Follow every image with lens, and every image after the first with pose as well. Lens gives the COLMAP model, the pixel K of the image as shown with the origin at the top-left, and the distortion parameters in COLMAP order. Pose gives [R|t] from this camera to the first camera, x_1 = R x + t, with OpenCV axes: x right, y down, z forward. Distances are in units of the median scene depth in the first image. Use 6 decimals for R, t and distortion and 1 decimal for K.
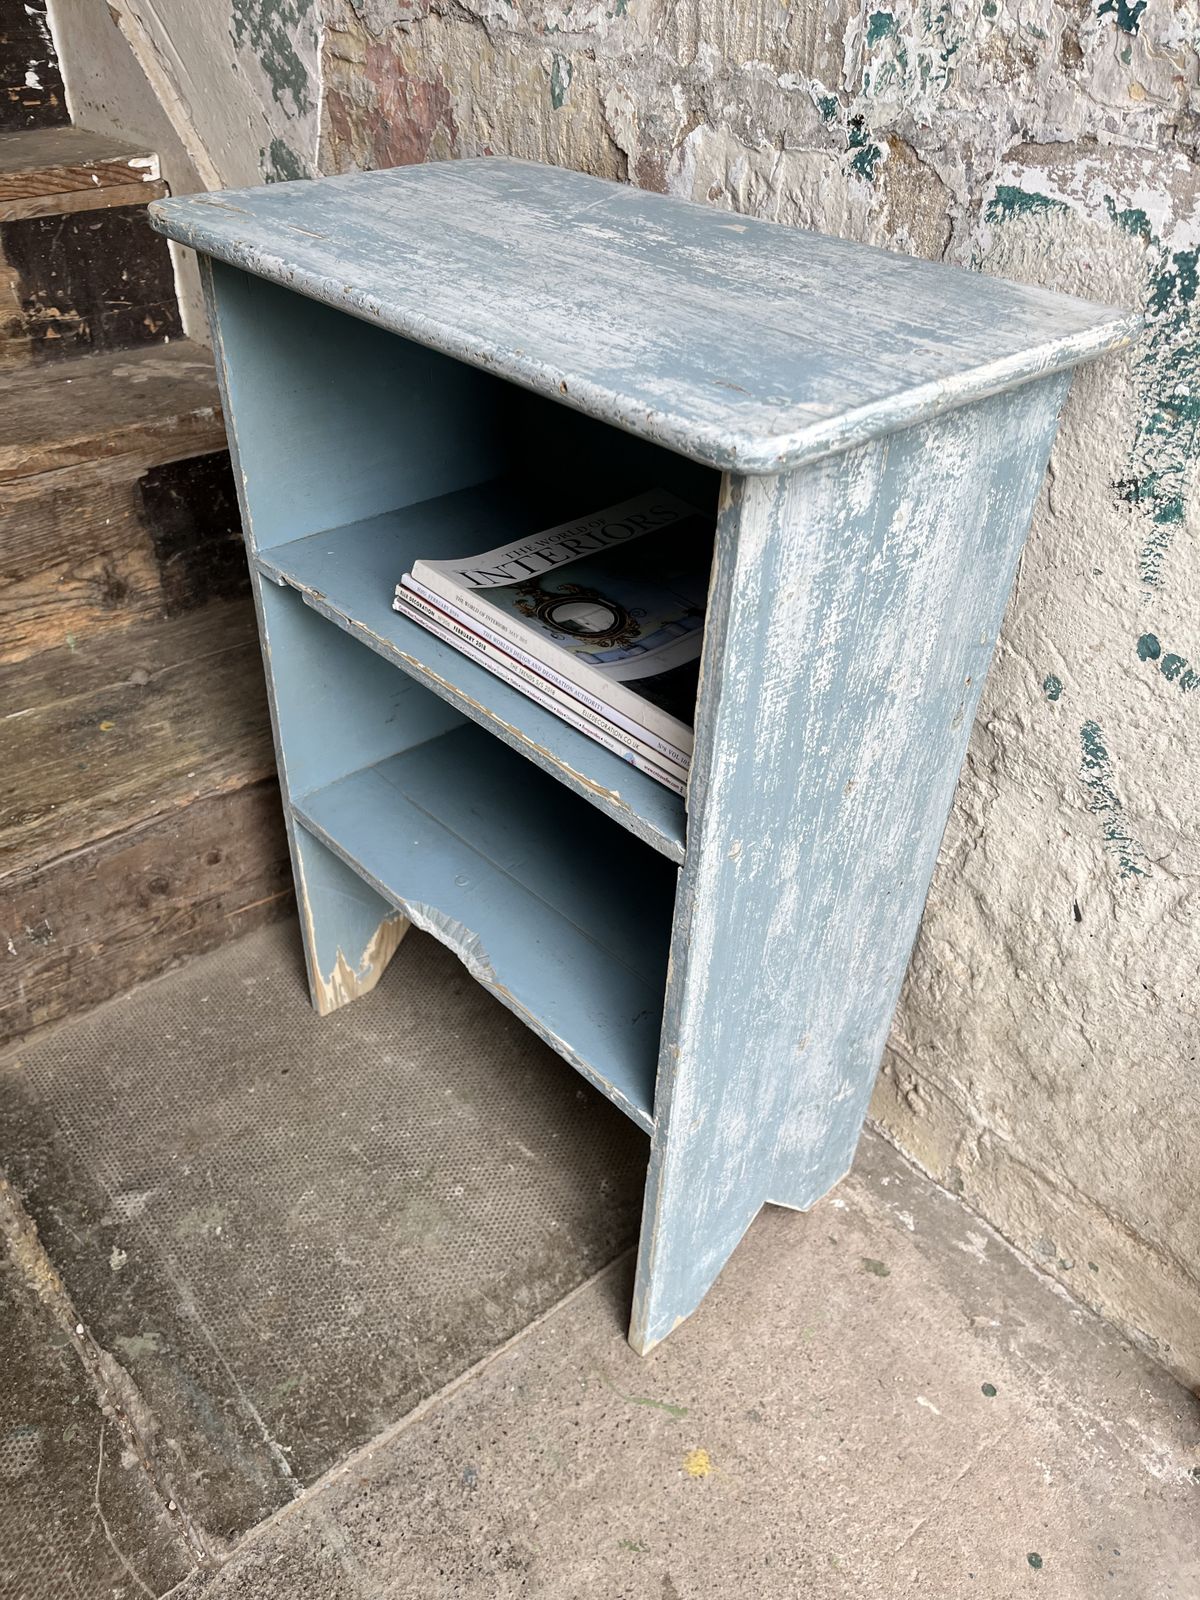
lens RADIAL K [[1205.1, 0, 598.4], [0, 1205.1, 799.7], [0, 0, 1]] dist [0.106711, -0.162563]
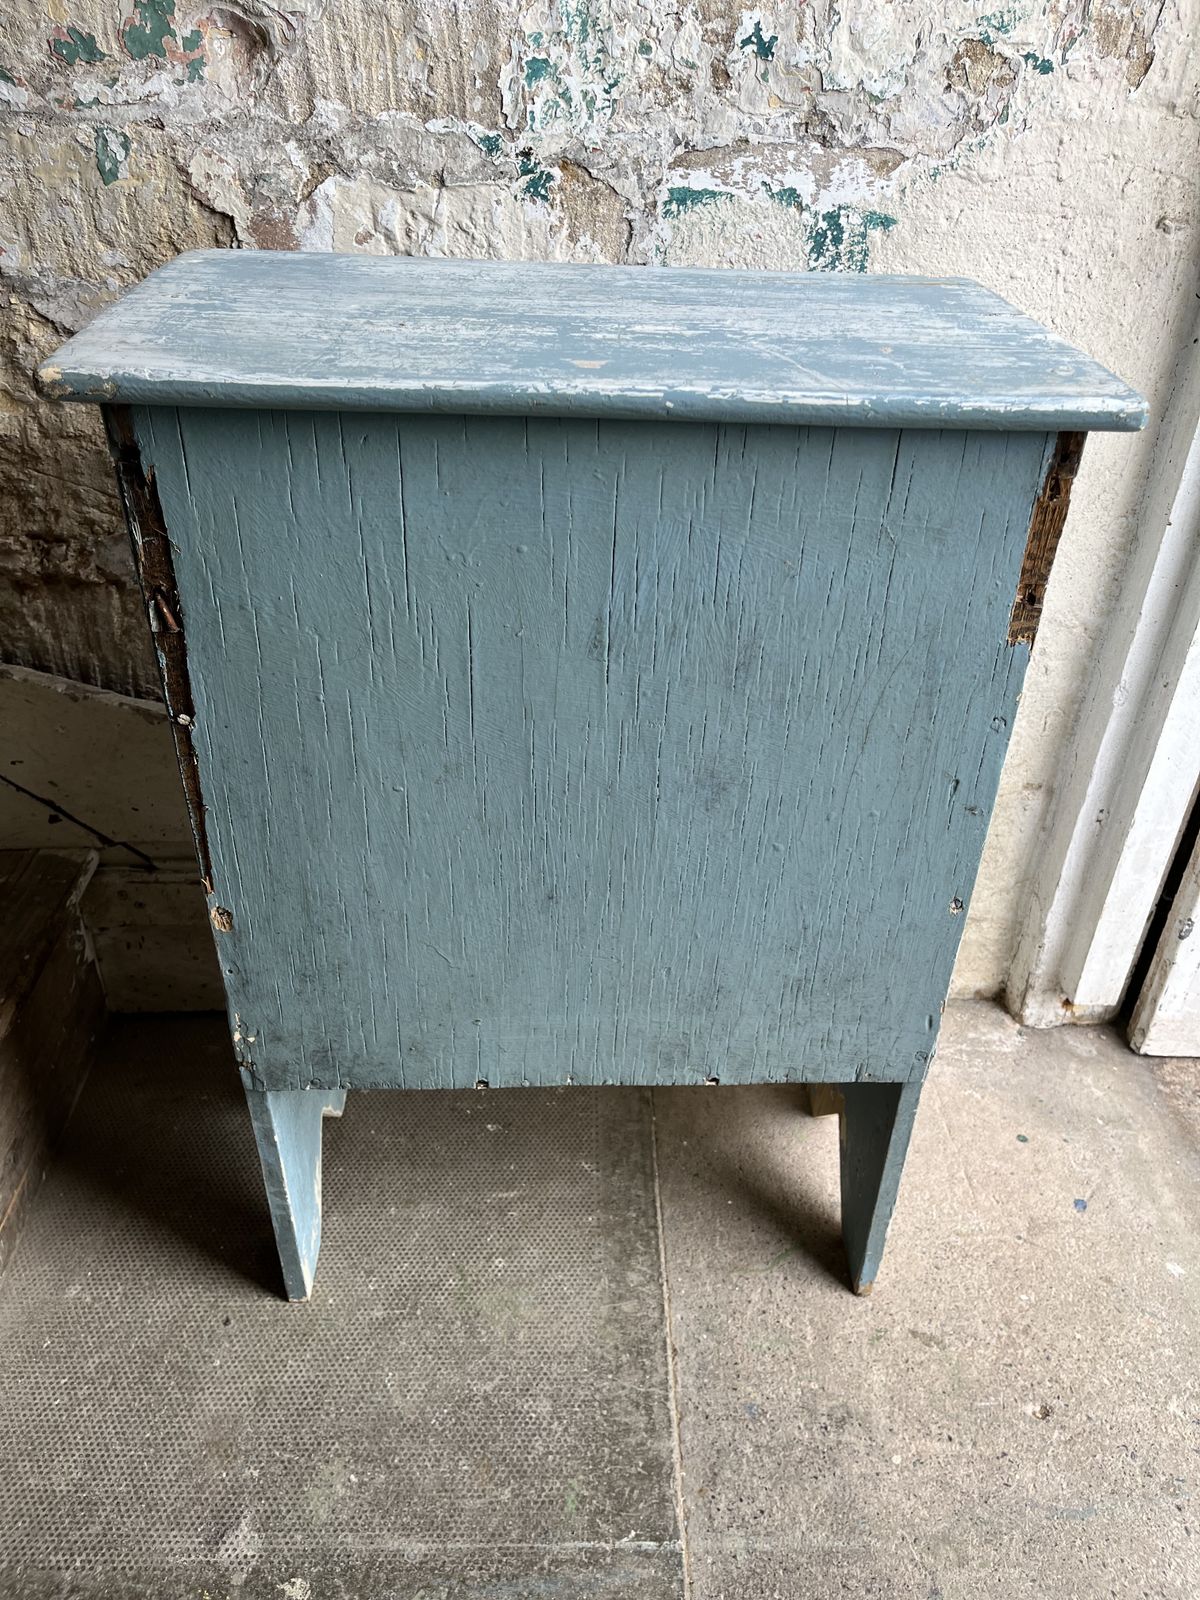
lens RADIAL K [[1203.7, 0, 611.0], [0, 1203.7, 806.1], [0, 0, 1]] dist [0.119984, -0.178528]
pose [[0.620130, -0.429812, 0.656278, -0.684084], [0.458055, 0.877527, 0.141889, -0.119633], [-0.636887, 0.212622, 0.741058, 0.188392]]
